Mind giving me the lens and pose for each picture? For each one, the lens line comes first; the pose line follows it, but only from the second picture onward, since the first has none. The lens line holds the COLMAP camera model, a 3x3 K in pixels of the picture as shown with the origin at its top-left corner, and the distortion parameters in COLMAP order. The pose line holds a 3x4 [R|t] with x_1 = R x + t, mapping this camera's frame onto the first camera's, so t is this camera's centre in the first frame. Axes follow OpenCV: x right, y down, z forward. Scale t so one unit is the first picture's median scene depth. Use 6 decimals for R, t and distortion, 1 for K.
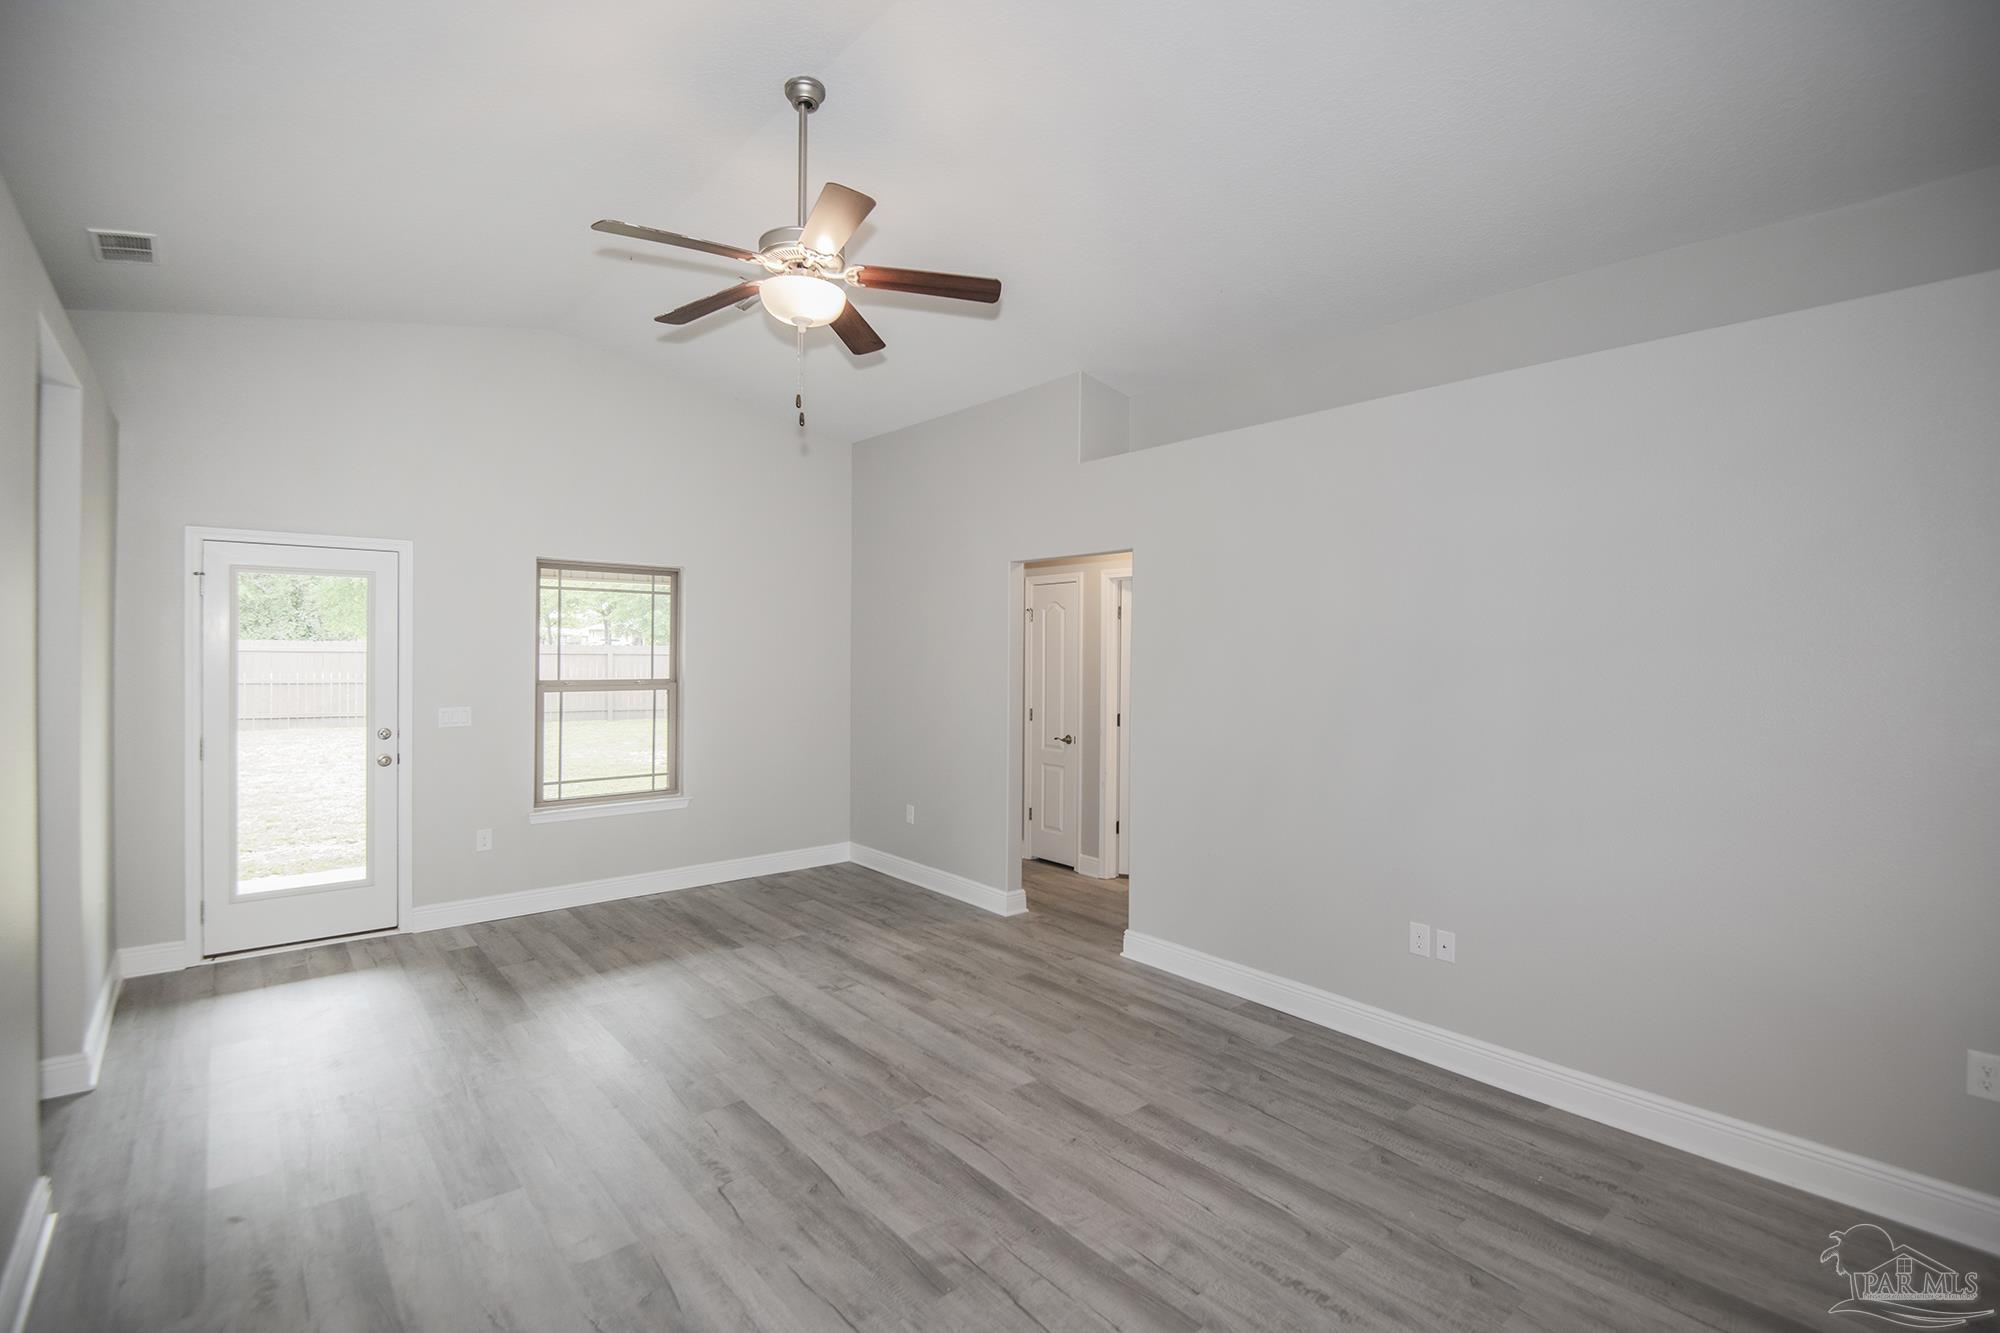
lens RADIAL K [[909.4, 0, 989.7], [0, 909.4, 661.8], [0, 0, 1]] dist [0.015538, -0.017554]
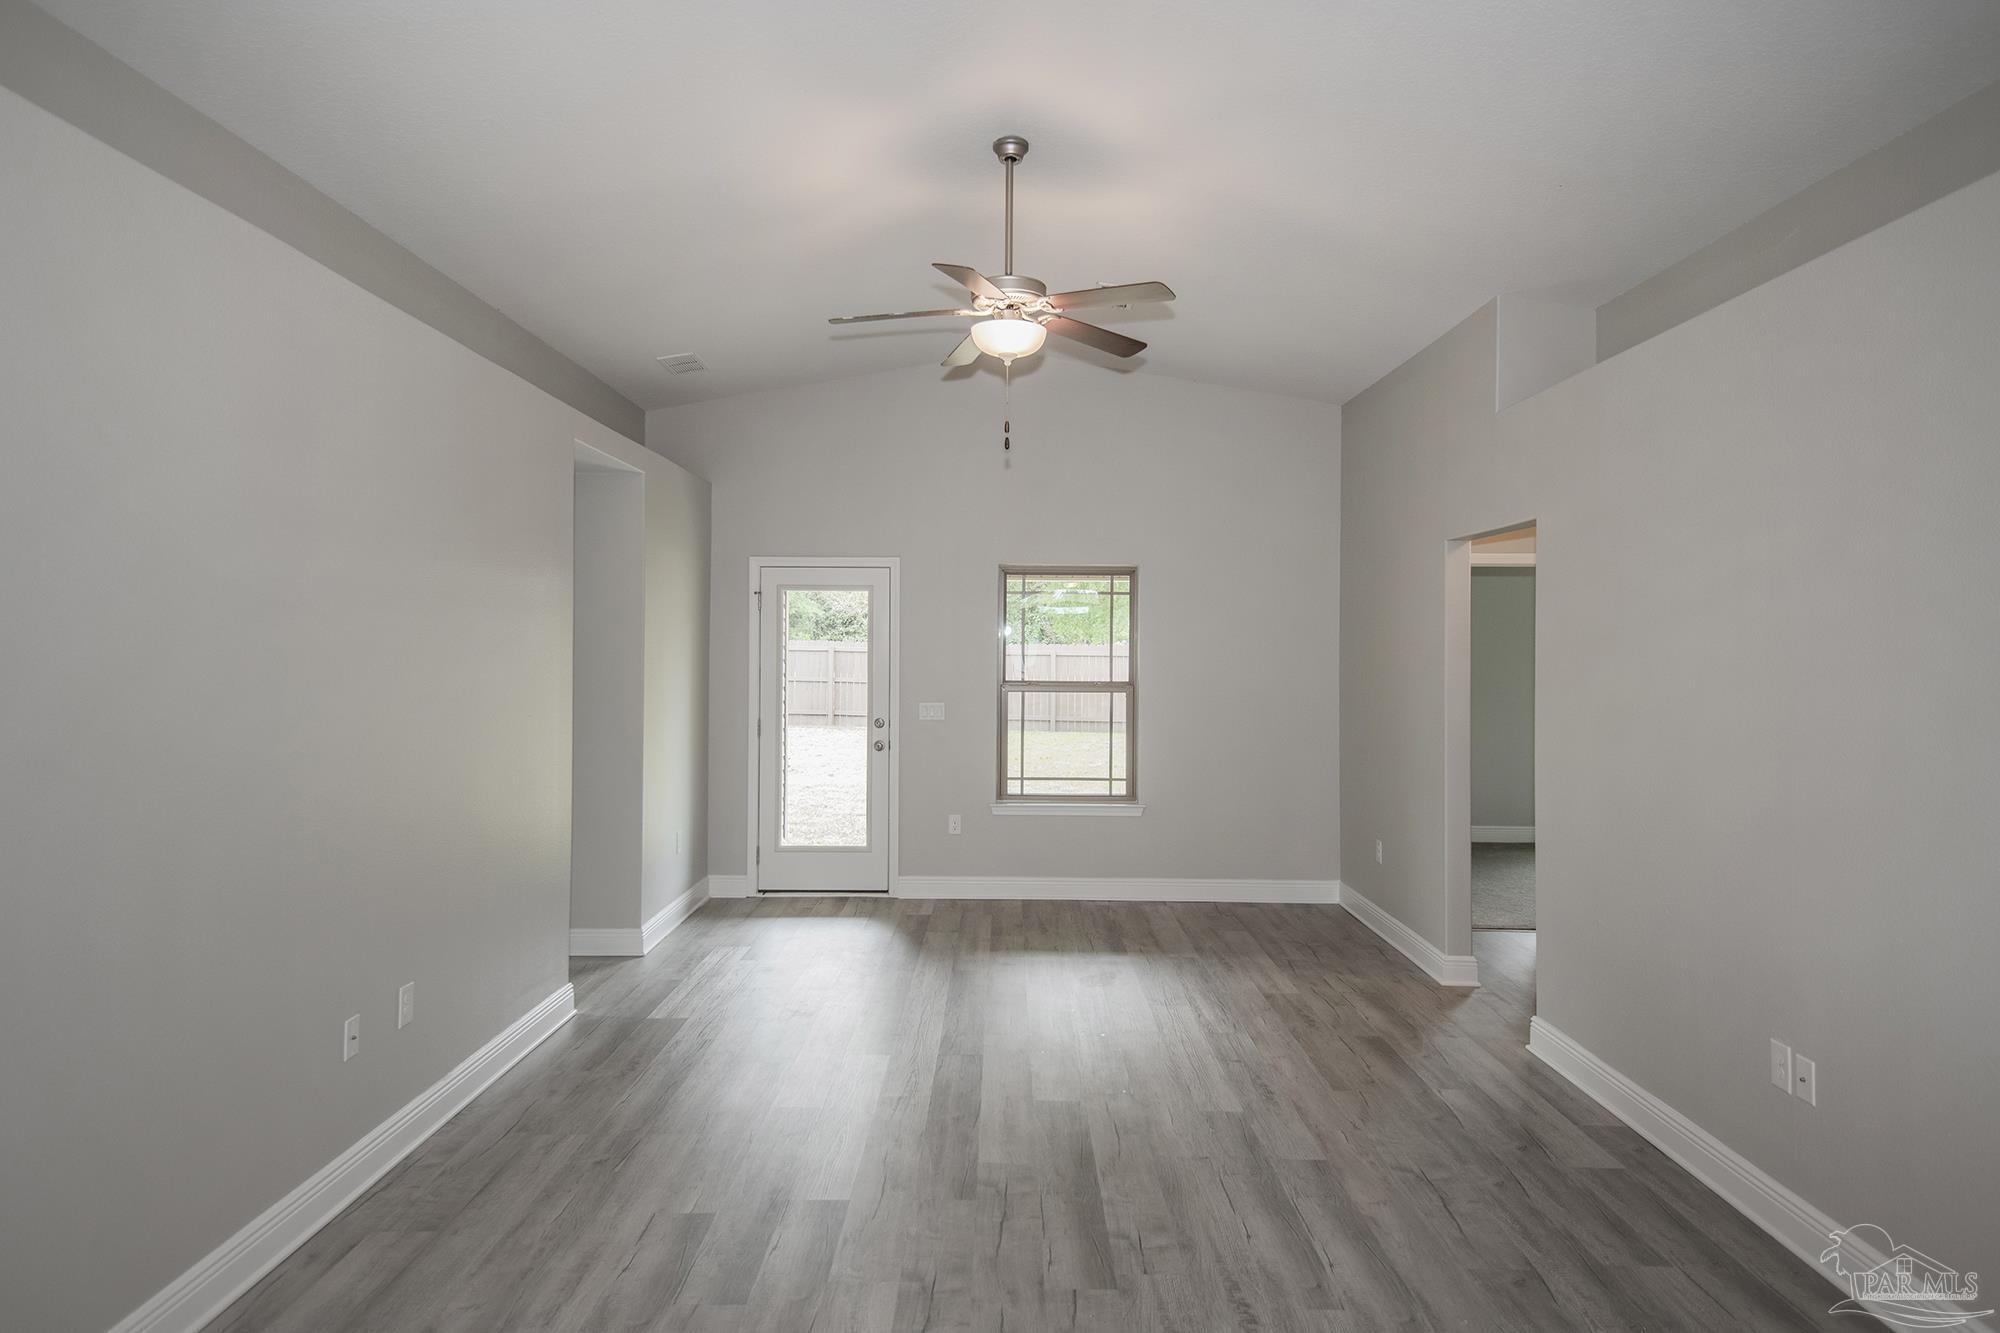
lens RADIAL K [[1202.6, 0, 995.4], [0, 1202.6, 642.6], [0, 0, 1]] dist [0.041926, -0.002017]
pose [[0.759414, -0.005539, -0.650584, 0.541122], [-0.008795, 0.999785, -0.018779, 0.003911], [0.650548, 0.019983, 0.759202, -0.091648]]
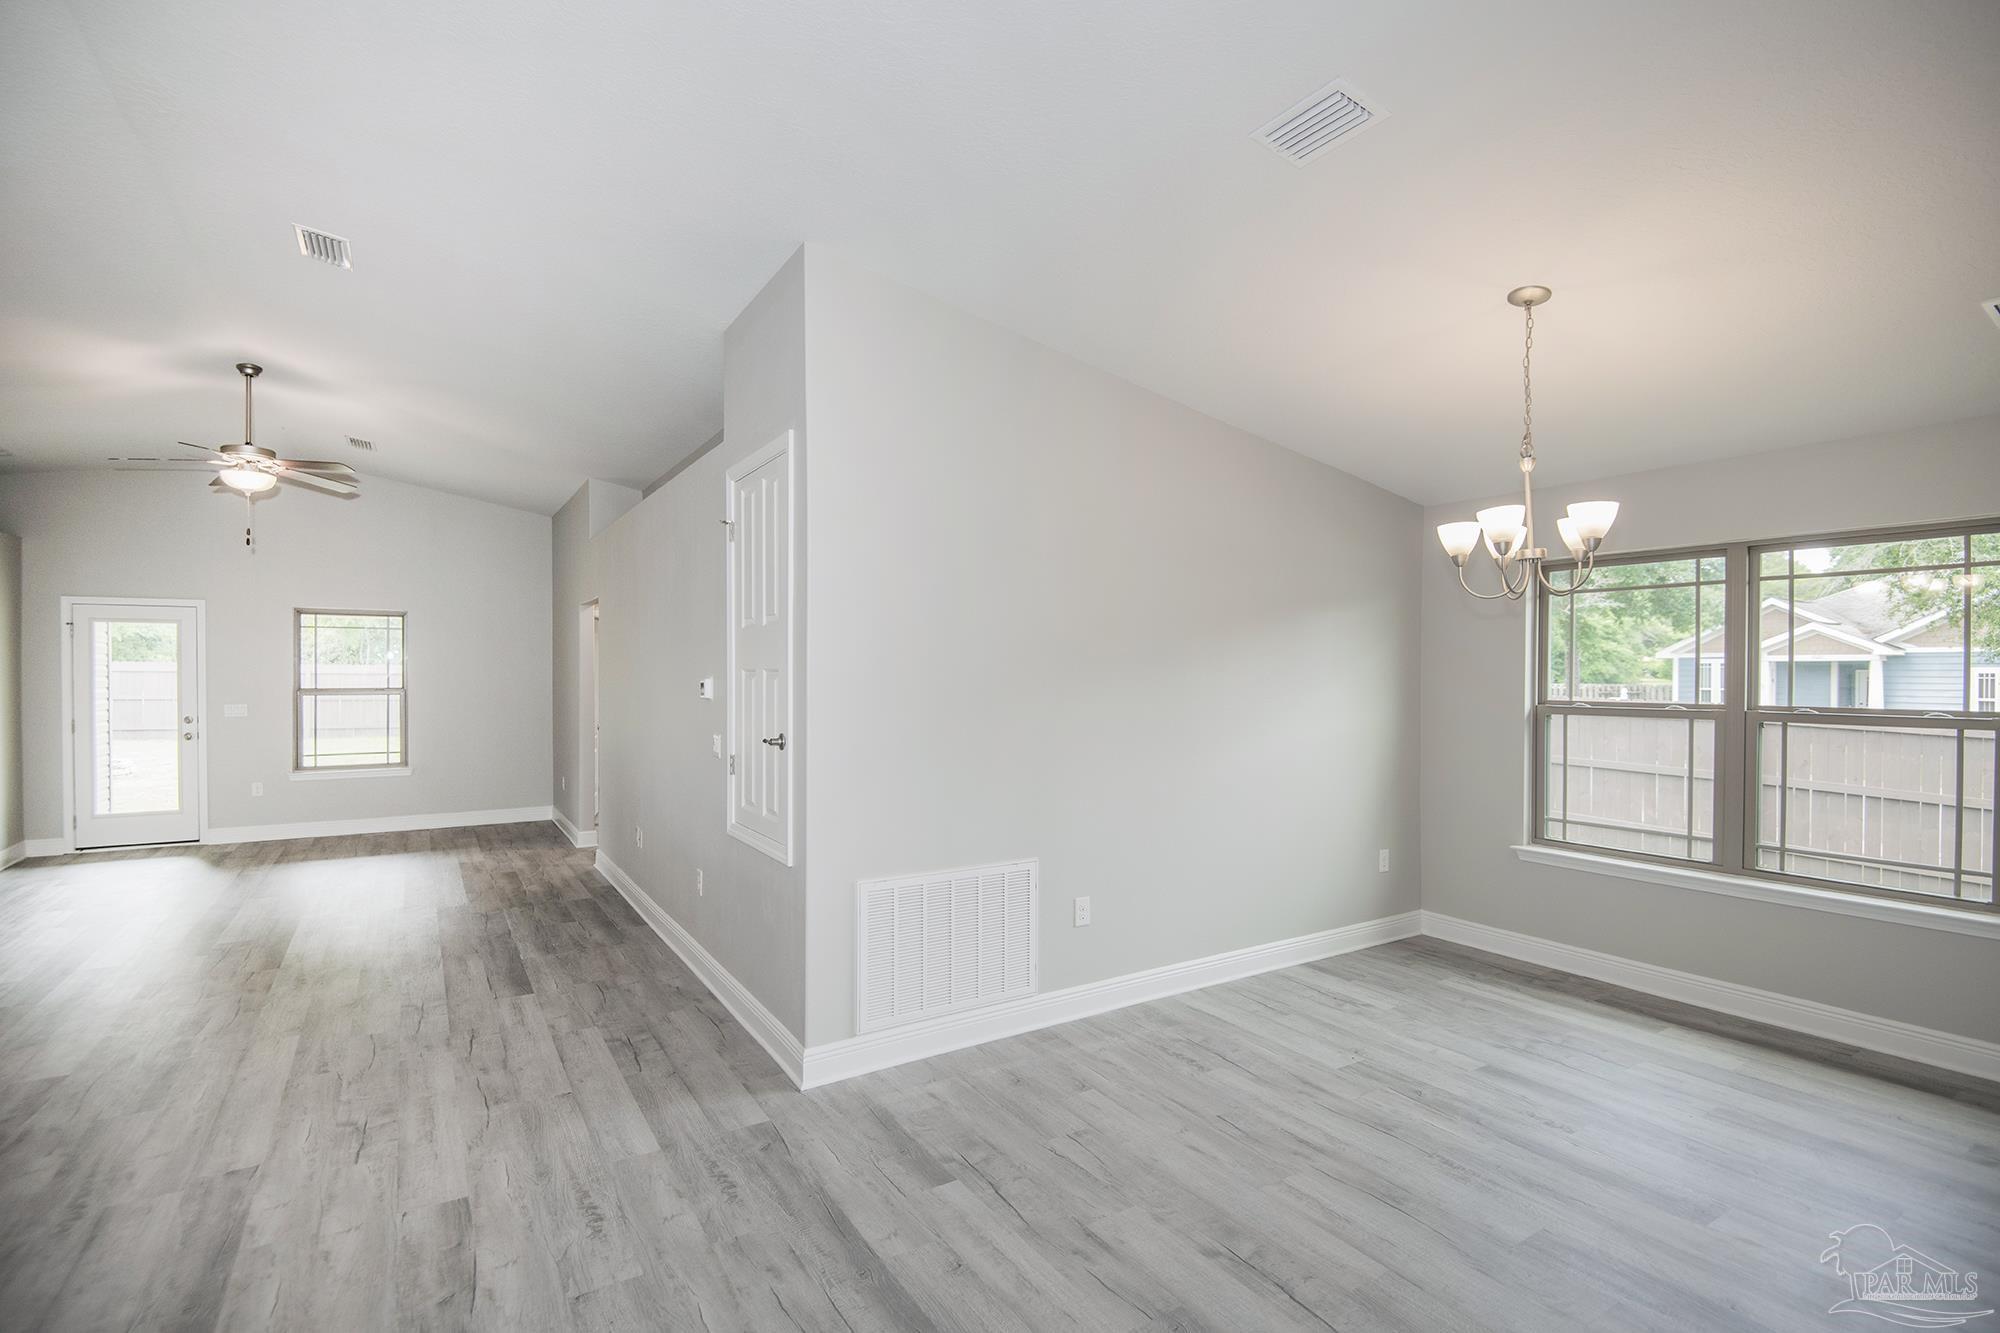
lens RADIAL K [[945.1, 0, 1002.8], [0, 945.1, 679.3], [0, 0, 1]] dist [0.001837, -0.012427]
pose [[0.989843, -0.005407, -0.142065, 1.183387], [0.004691, 0.999975, -0.005372, 0.027335], [0.142091, 0.004651, 0.989843, -0.519328]]
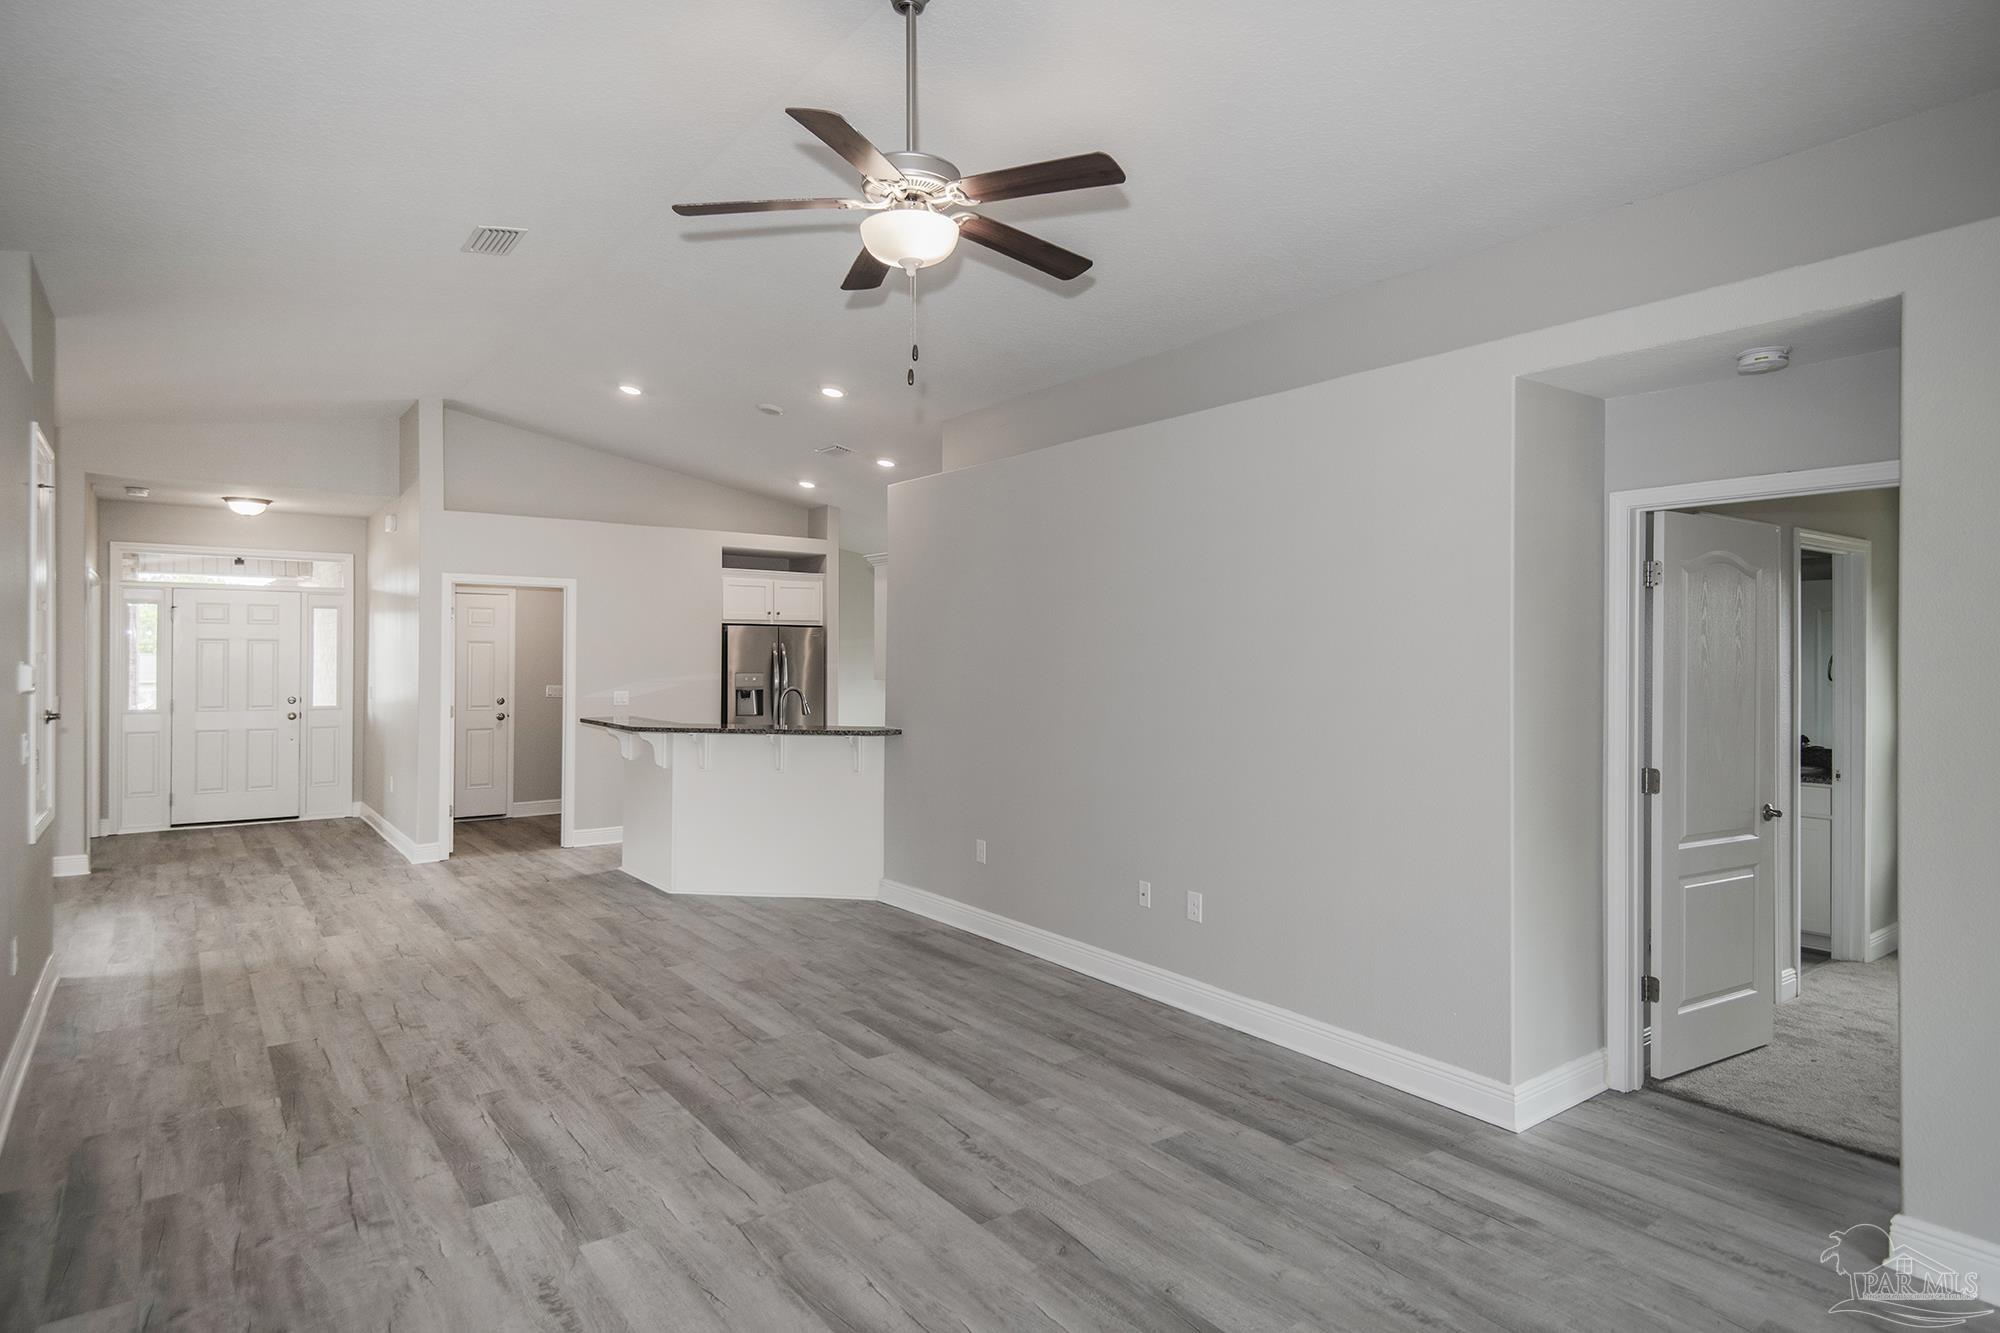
lens RADIAL K [[1089.1, 0, 1012.1], [0, 1089.1, 655.4], [0, 0, 1]] dist [0.003566, -0.000981]
pose [[-0.998908, -0.013745, 0.044662, -0.257375], [-0.013000, 0.999772, 0.016915, -0.017691], [-0.044884, 0.016315, -0.998859, 1.482095]]
